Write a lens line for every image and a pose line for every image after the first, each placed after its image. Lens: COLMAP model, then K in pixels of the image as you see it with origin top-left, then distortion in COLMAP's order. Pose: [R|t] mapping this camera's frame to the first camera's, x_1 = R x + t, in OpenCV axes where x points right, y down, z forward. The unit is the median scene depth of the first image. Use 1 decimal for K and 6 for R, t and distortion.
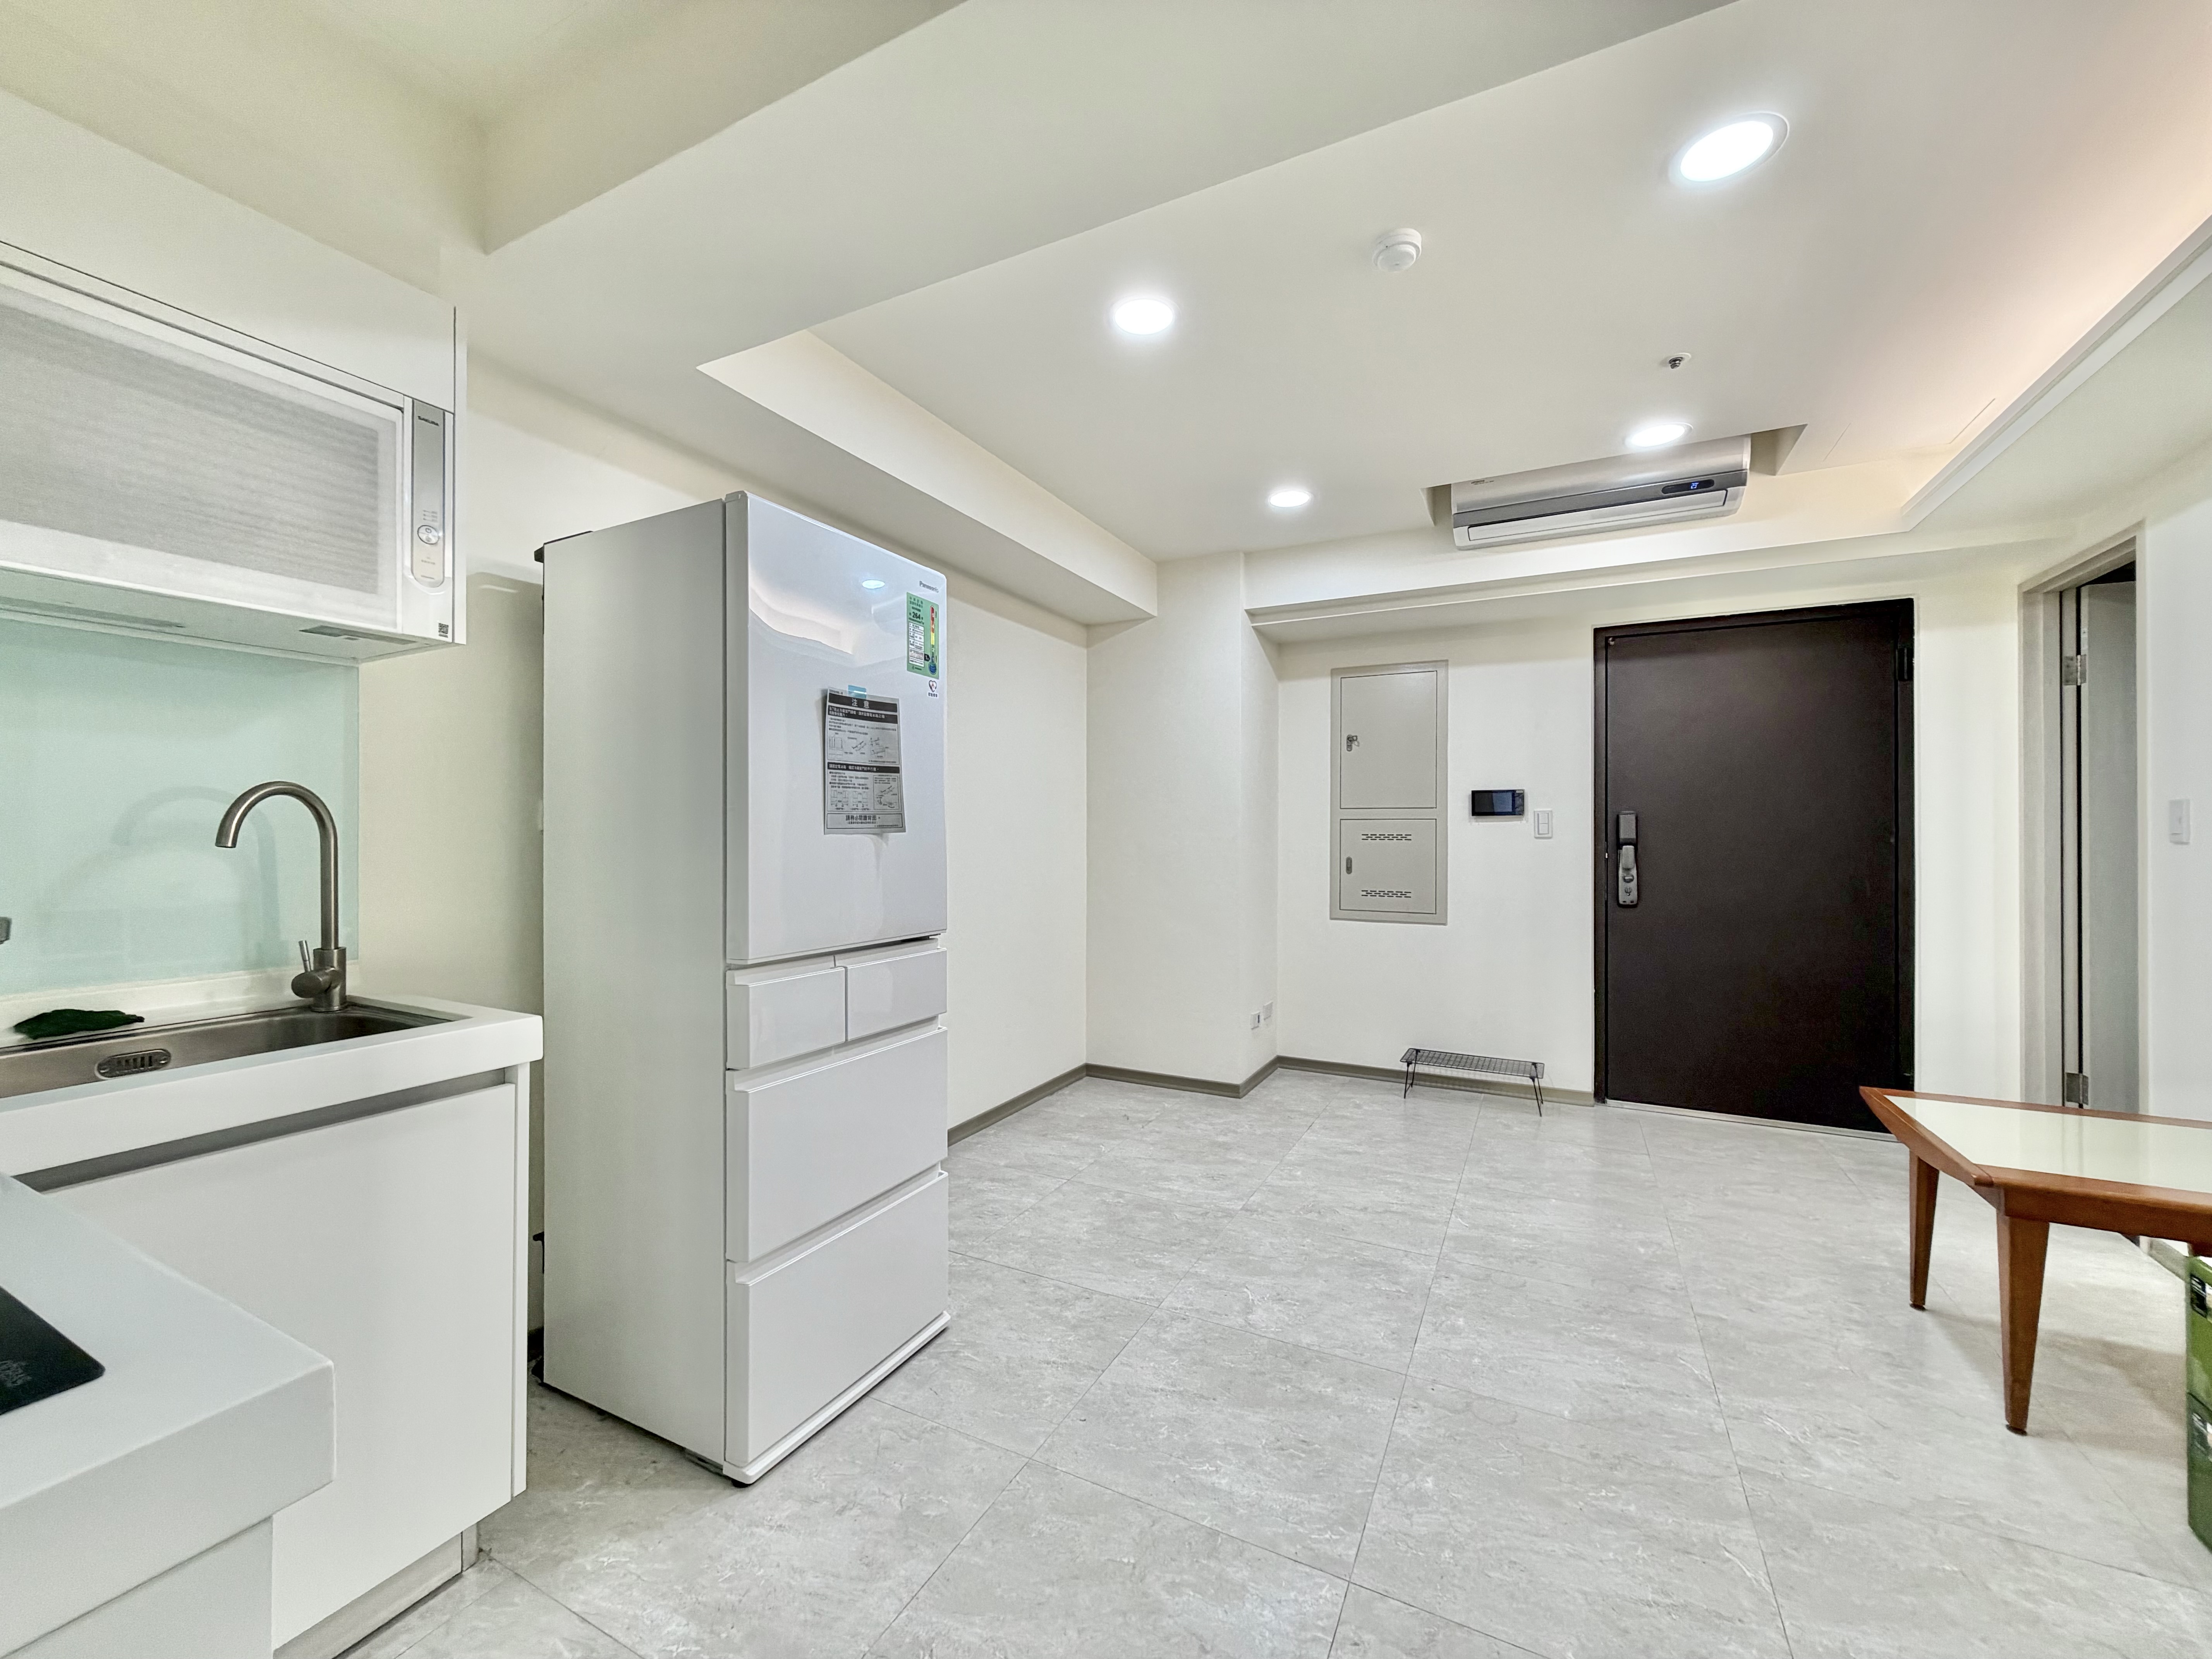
lens RADIAL K [[877.7, 0, 1107.7], [0, 877.7, 827.8], [0, 0, 1]] dist [0.000747, 0.000007]
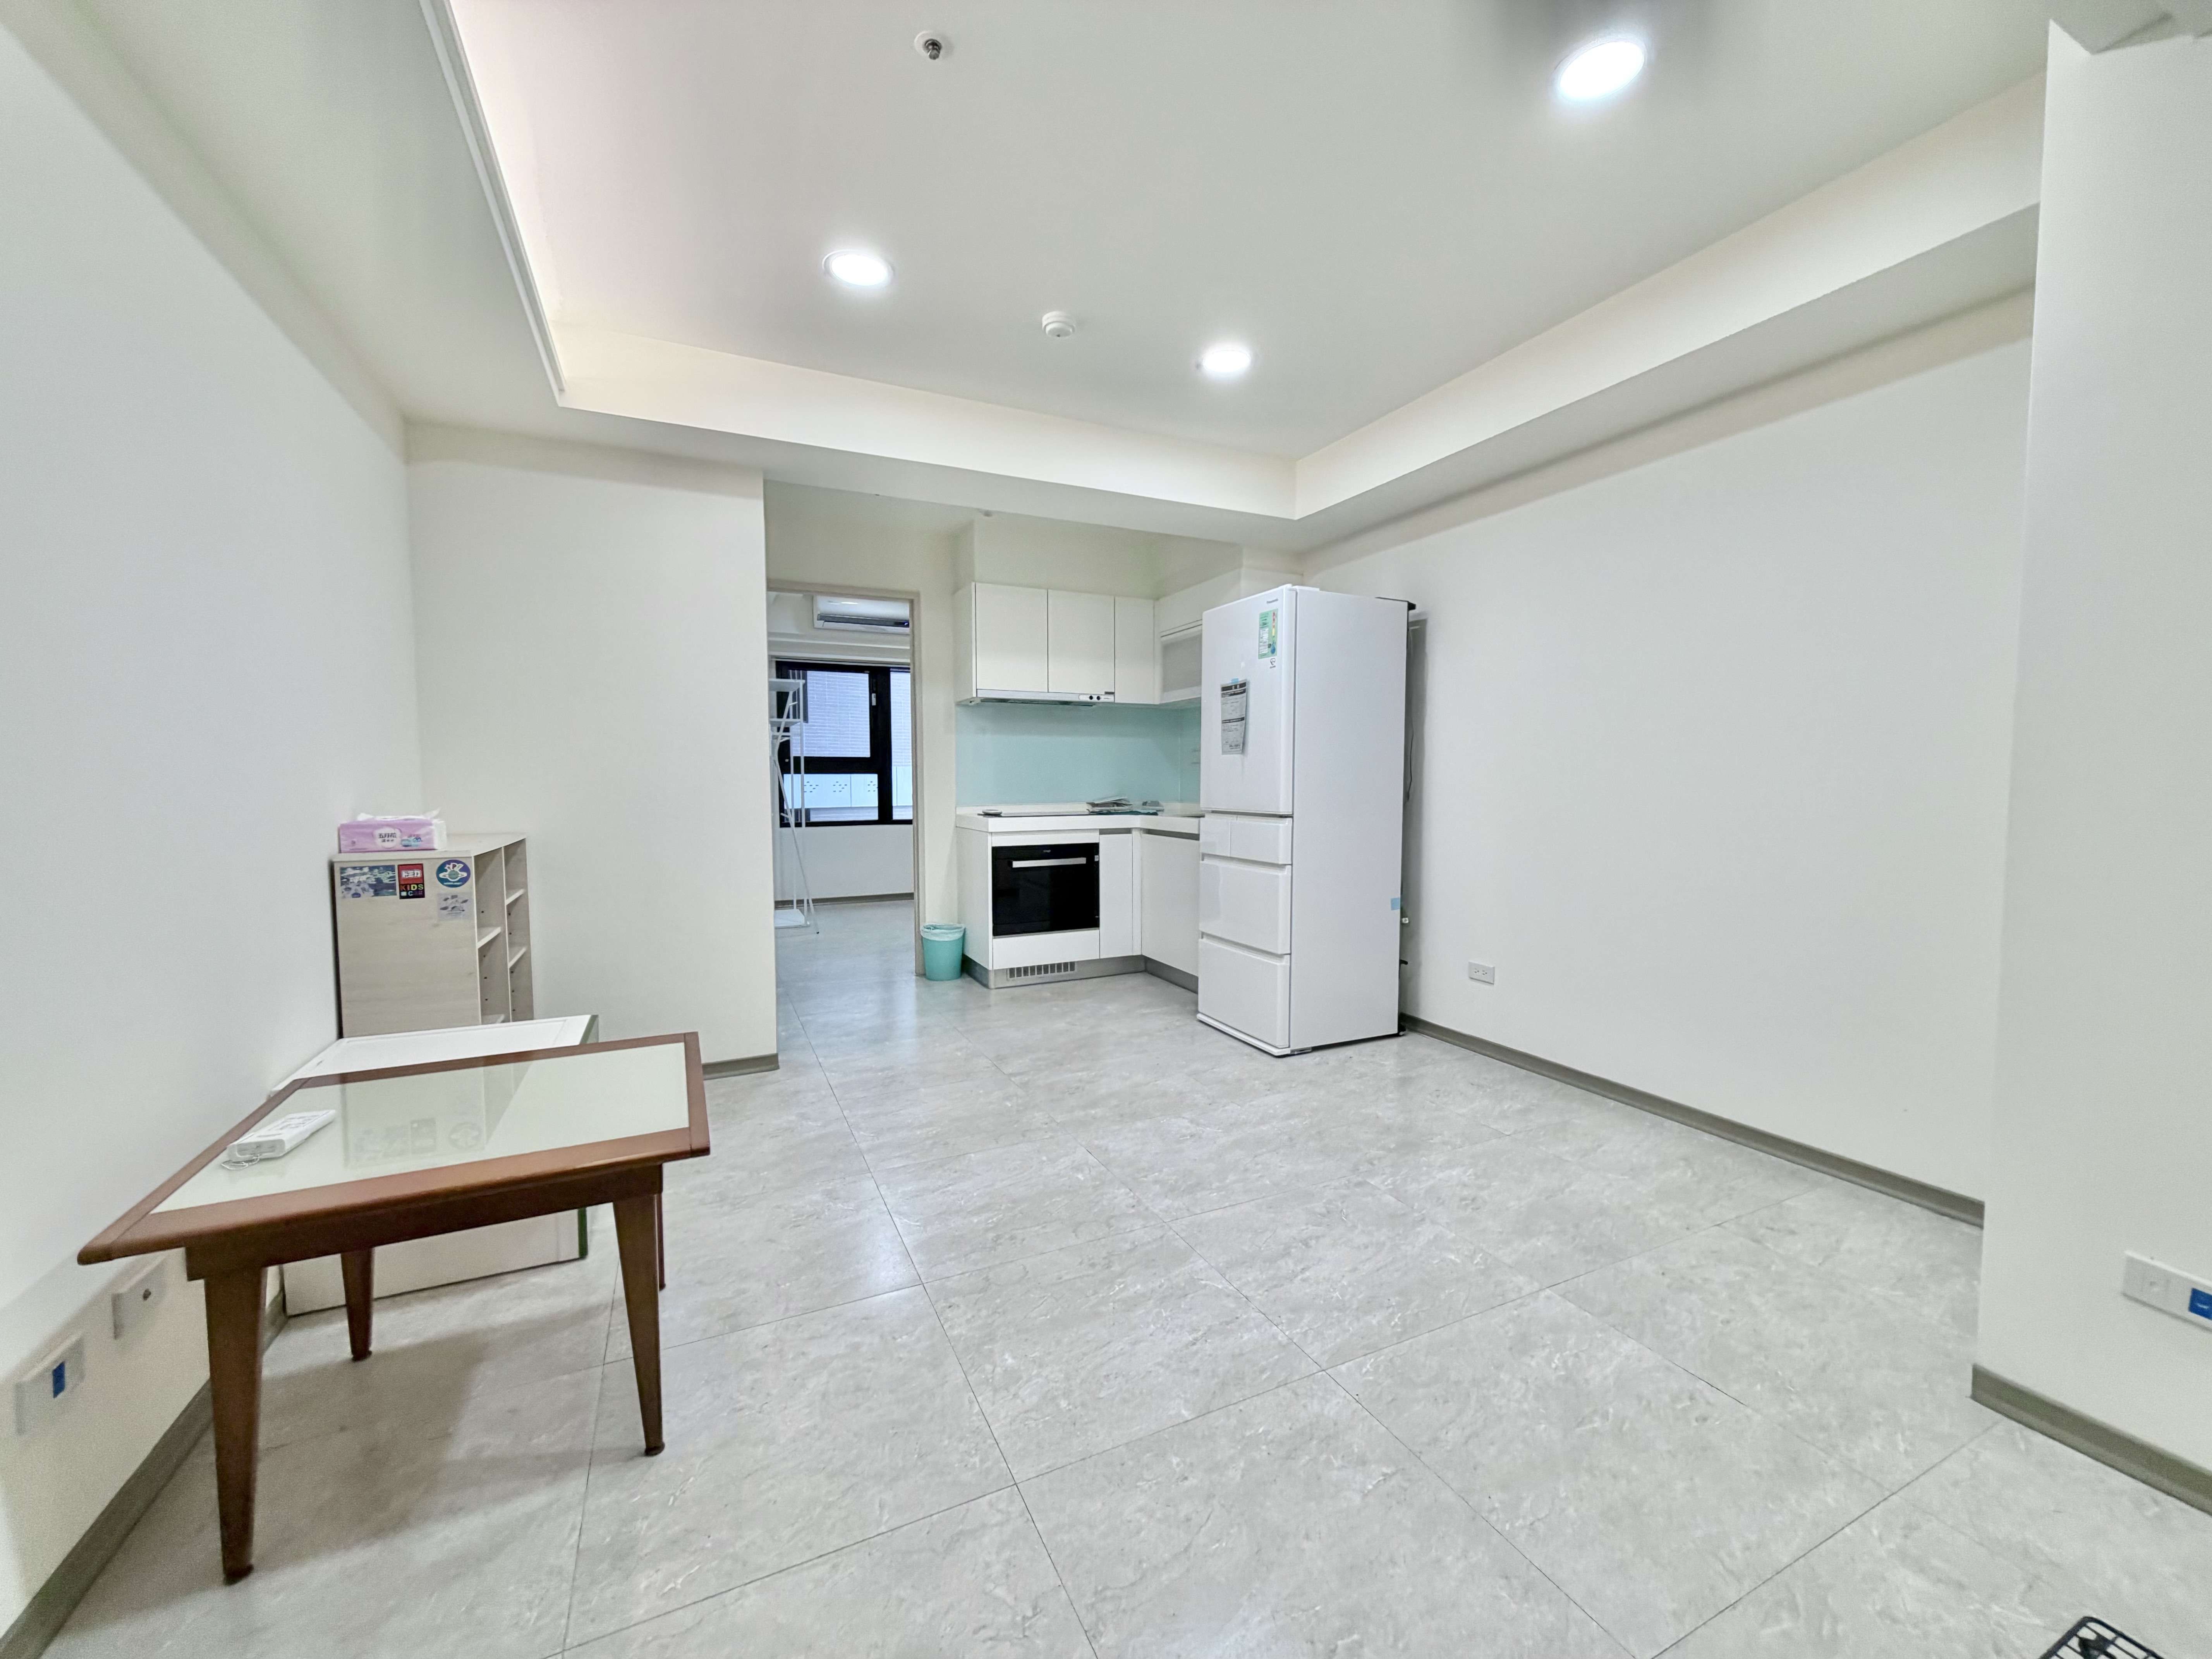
lens RADIAL K [[877.7, 0, 1110.7], [0, 877.7, 828.0], [0, 0, 1]] dist [0.000747, 0.000007]
pose [[-0.604619, 0.043392, -0.795332, 1.183379], [0.004653, 0.998690, 0.050949, 0.057768], [0.796501, 0.027104, -0.604029, 1.604691]]
